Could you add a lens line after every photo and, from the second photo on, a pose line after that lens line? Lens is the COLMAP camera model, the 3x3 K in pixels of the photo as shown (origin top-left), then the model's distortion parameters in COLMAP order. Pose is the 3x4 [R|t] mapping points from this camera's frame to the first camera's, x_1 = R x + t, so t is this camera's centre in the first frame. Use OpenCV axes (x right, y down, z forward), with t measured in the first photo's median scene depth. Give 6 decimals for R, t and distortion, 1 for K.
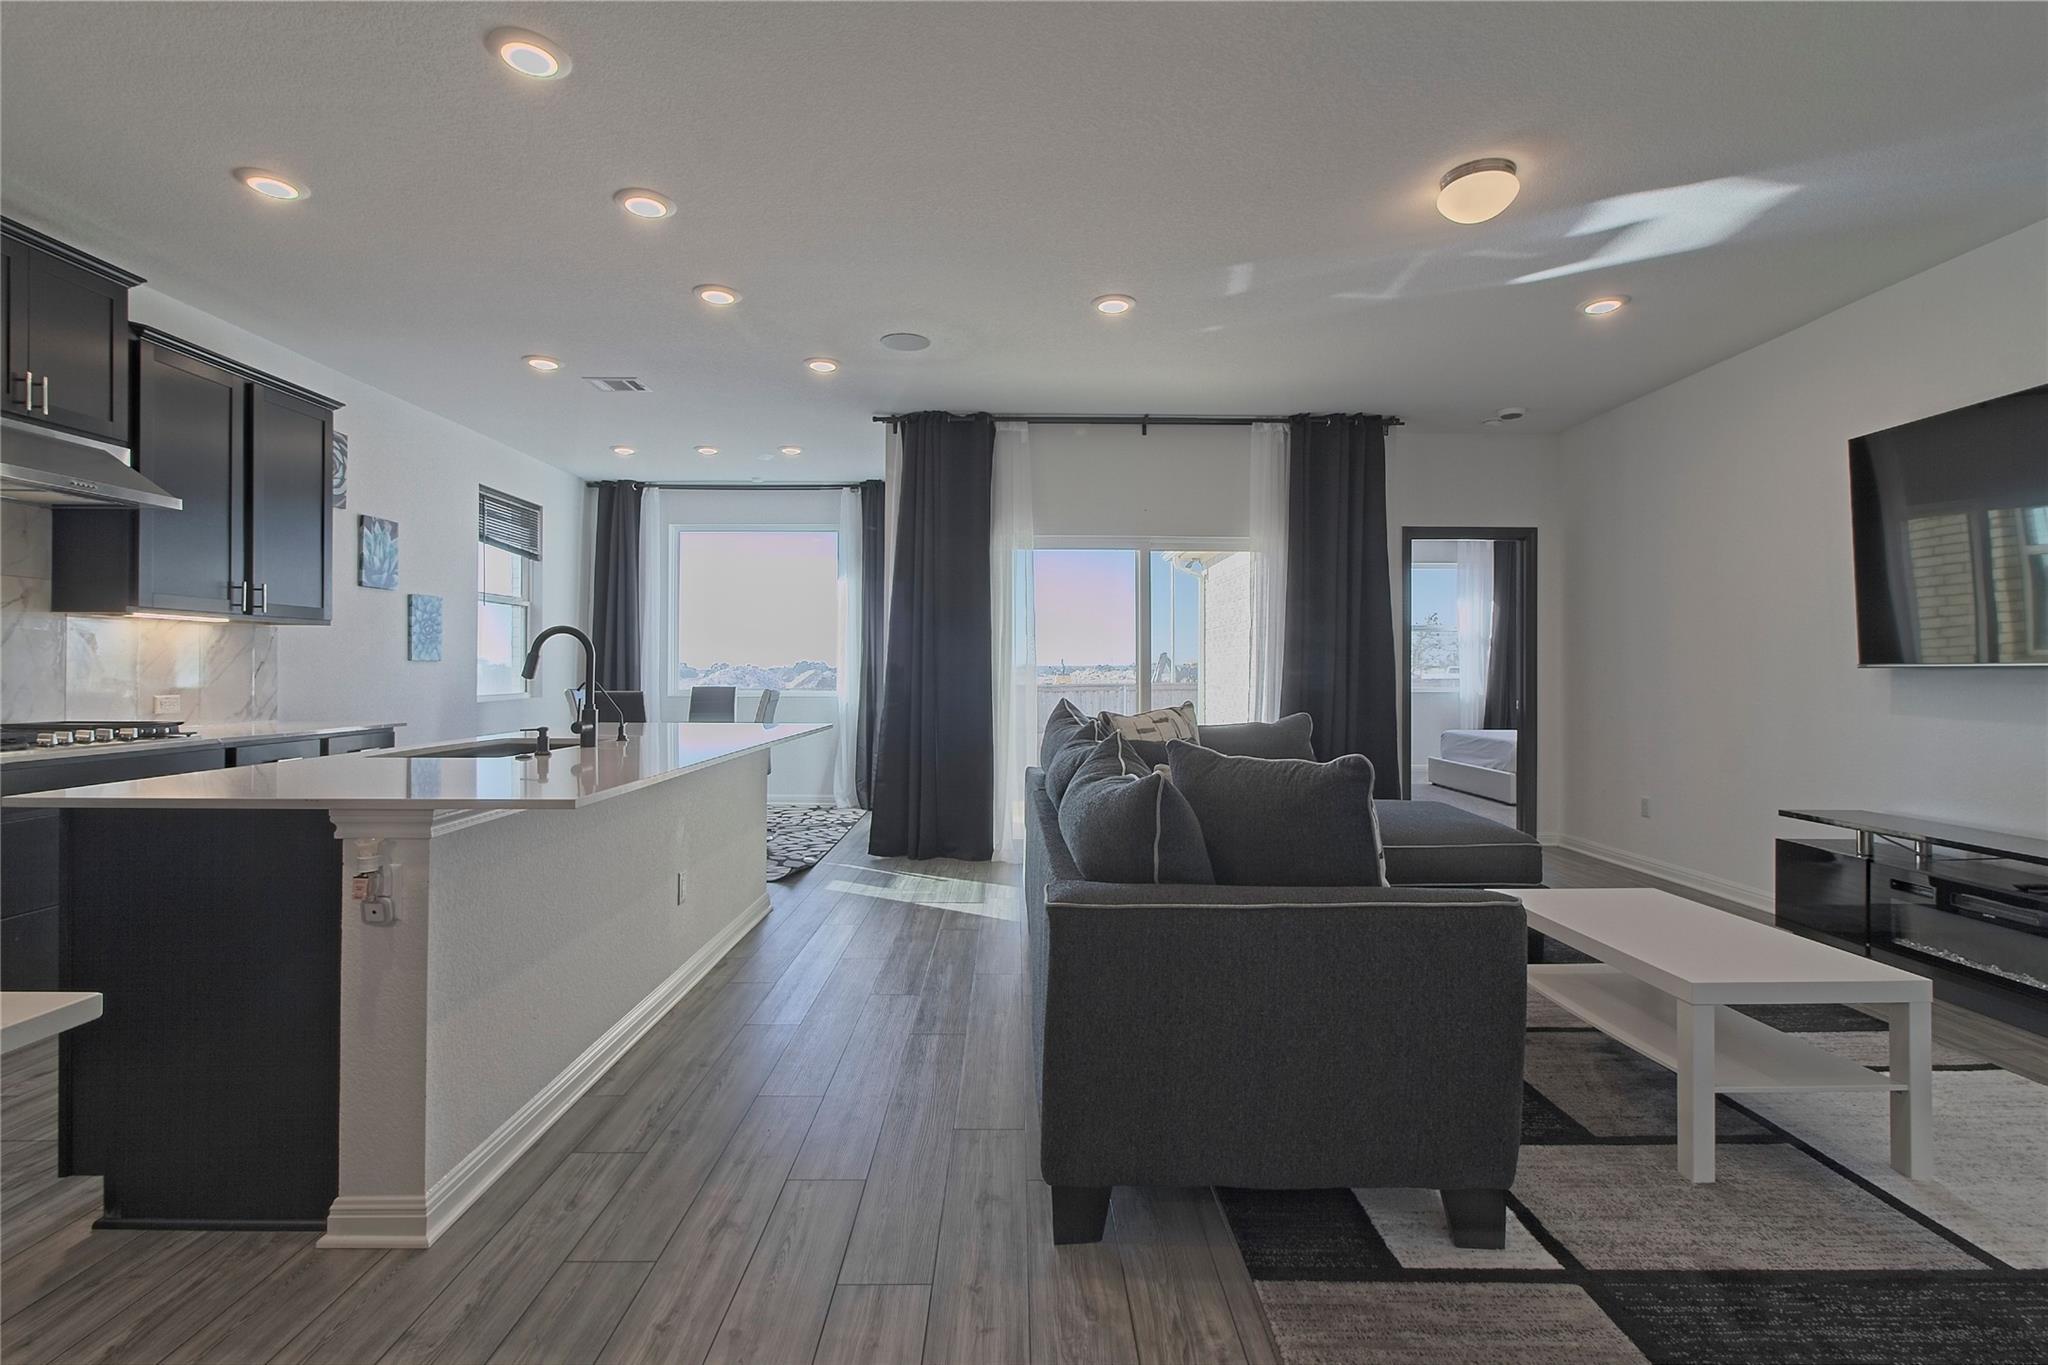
lens RADIAL K [[943.3, 0, 1018.3], [0, 943.3, 667.4], [0, 0, 1]] dist [0.000542, 0.001687]
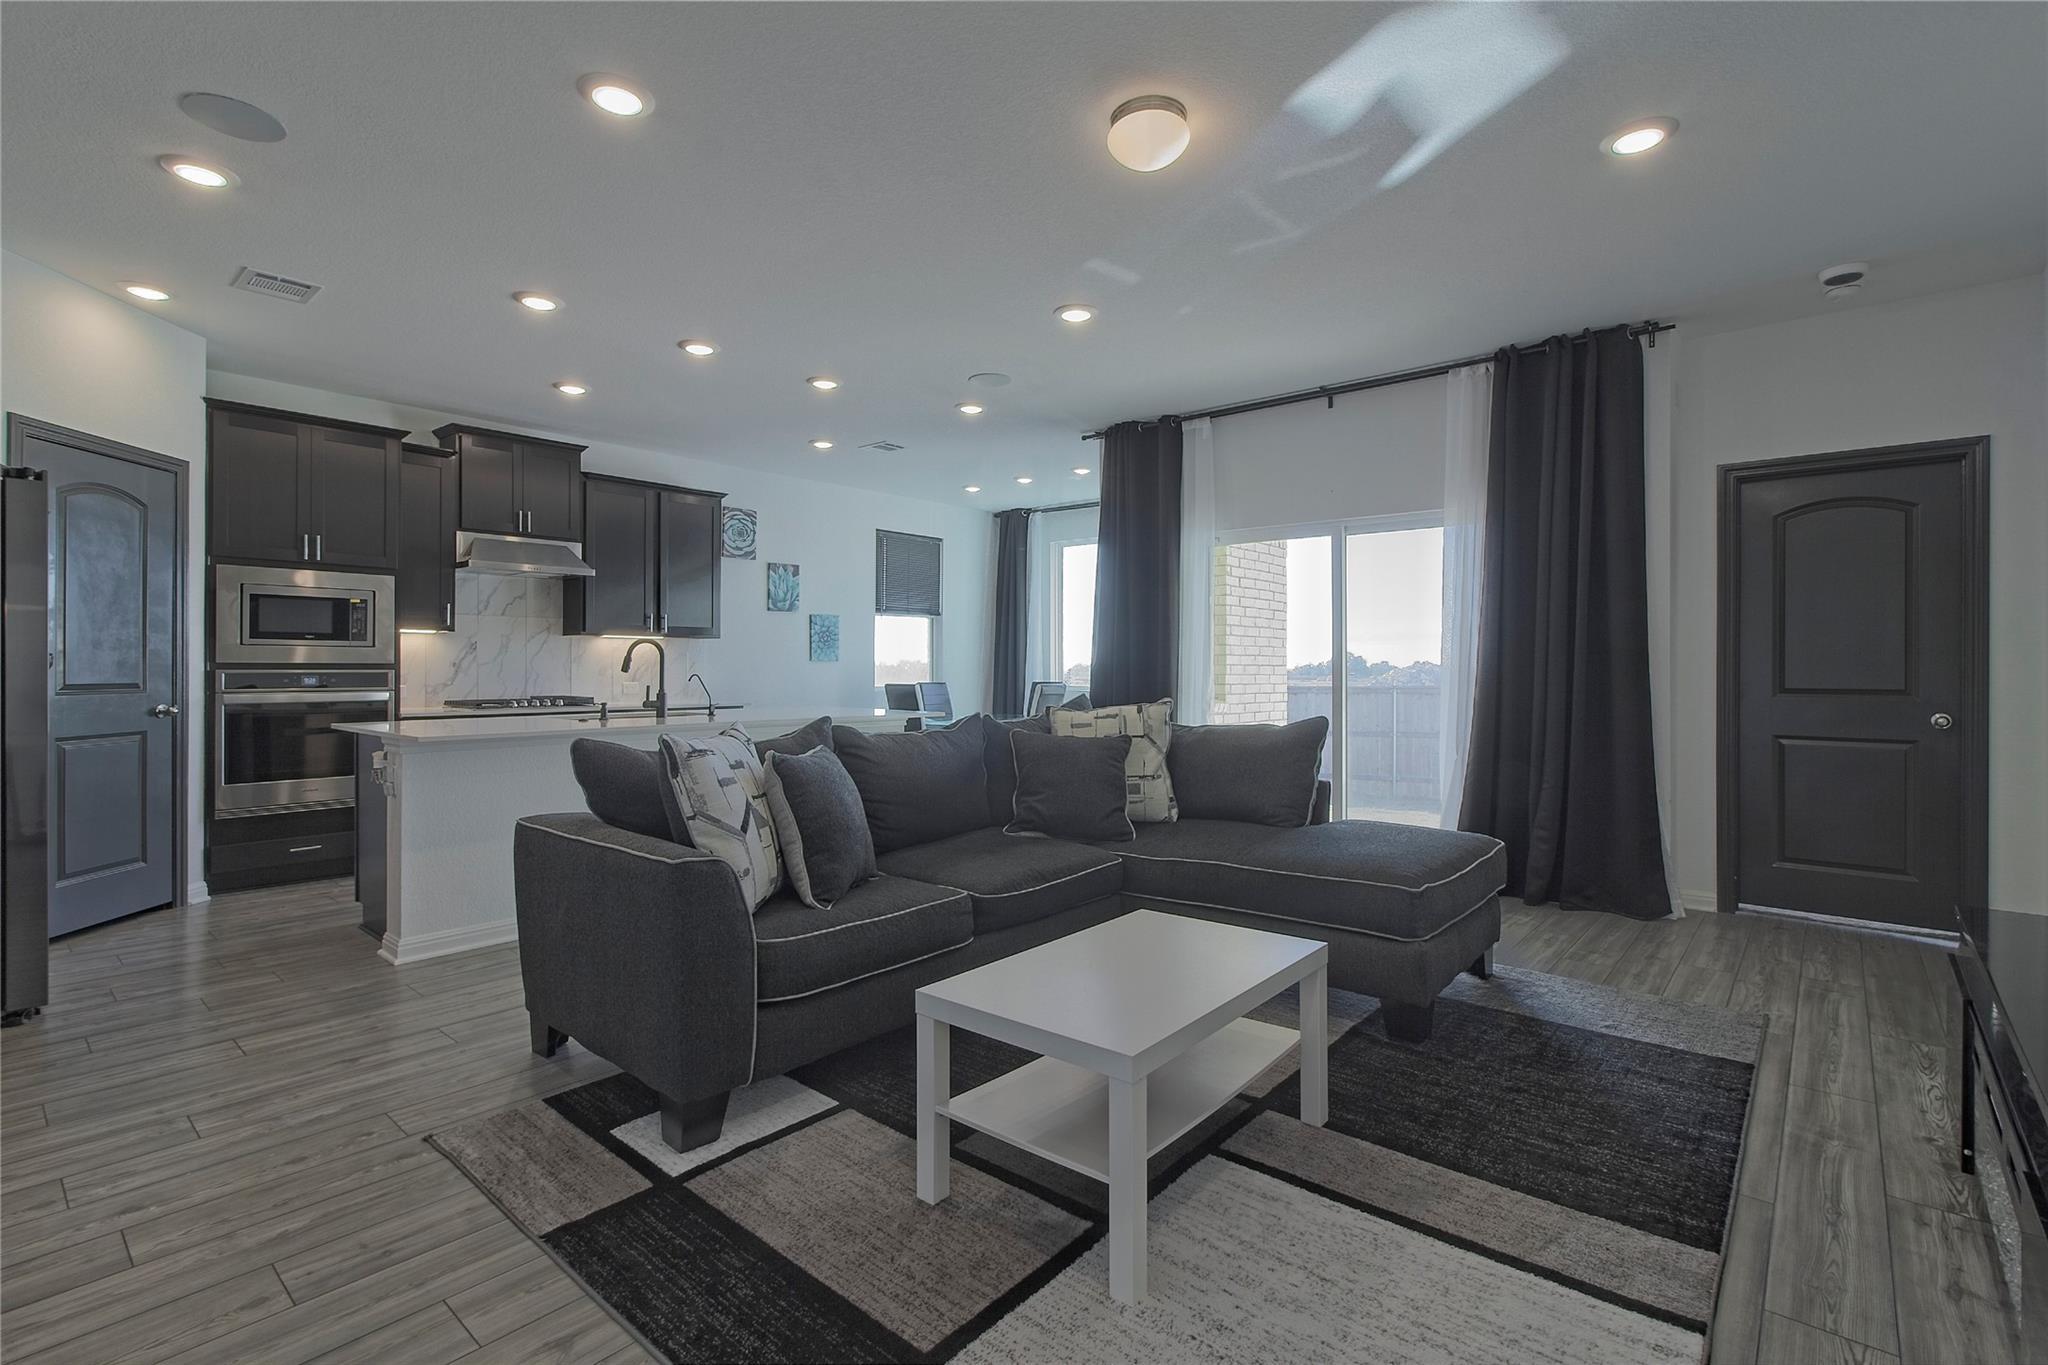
lens RADIAL K [[943.3, 0, 1014.4], [0, 943.3, 678.5], [0, 0, 1]] dist [0.000542, 0.001687]
pose [[0.751530, 0.009304, -0.659634, 0.534061], [0.002368, 0.999856, 0.016801, -0.003019], [0.659695, -0.014188, 0.751399, 0.126315]]
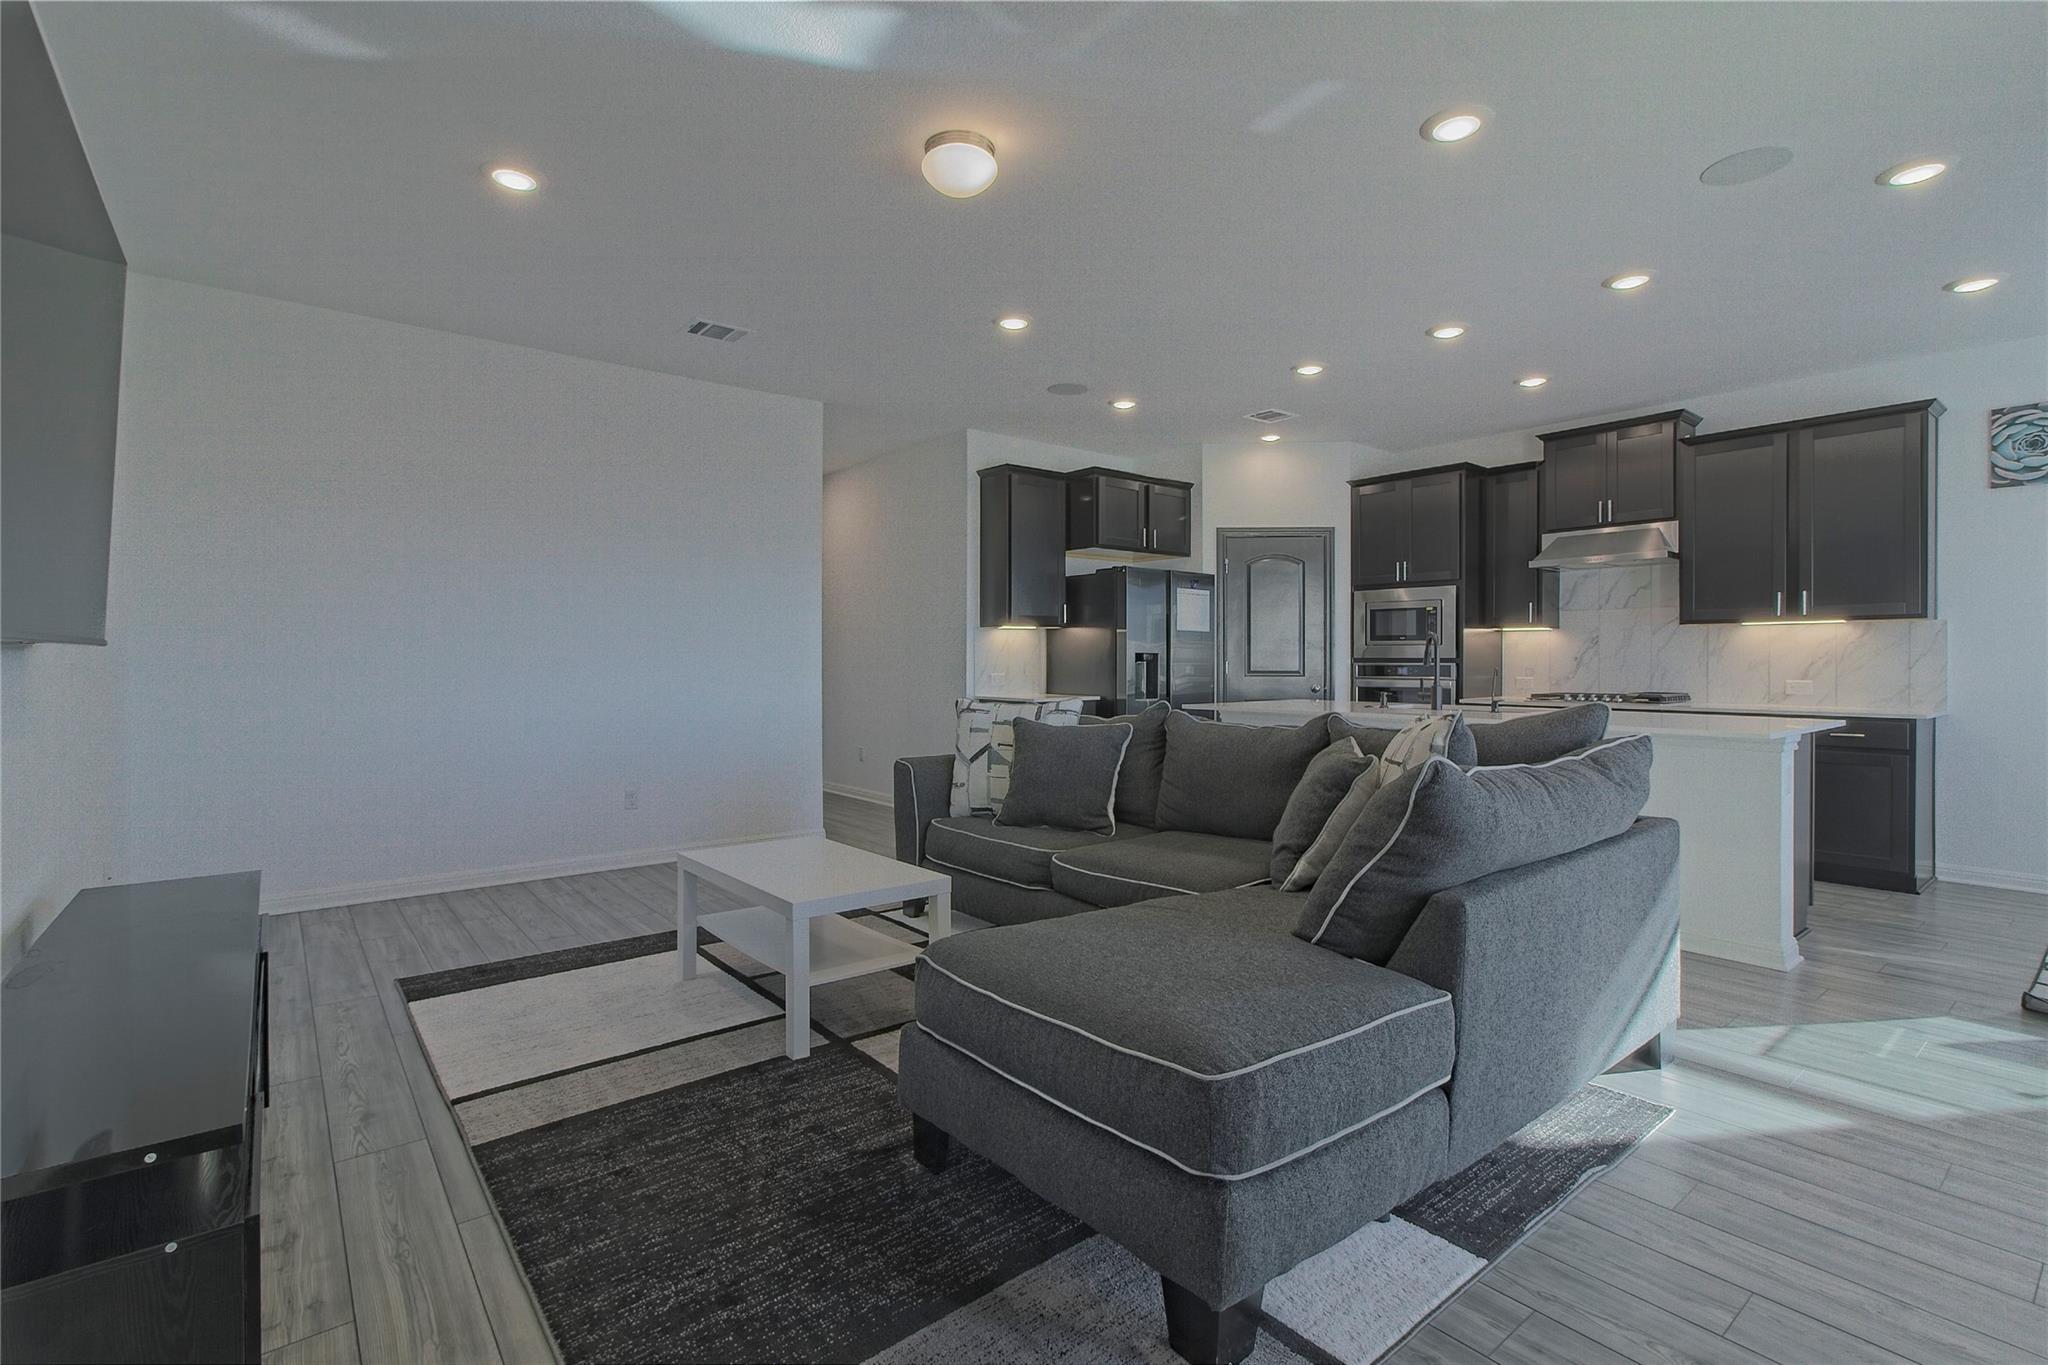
lens RADIAL K [[943.3, 0, 1019.3], [0, 943.3, 670.6], [0, 0, 1]] dist [0.000542, 0.001687]
pose [[-0.783207, 0.004784, -0.621742, 0.567500], [0.001973, 0.999984, 0.005209, 0.004926], [0.621757, 0.002853, -0.783205, 0.976490]]
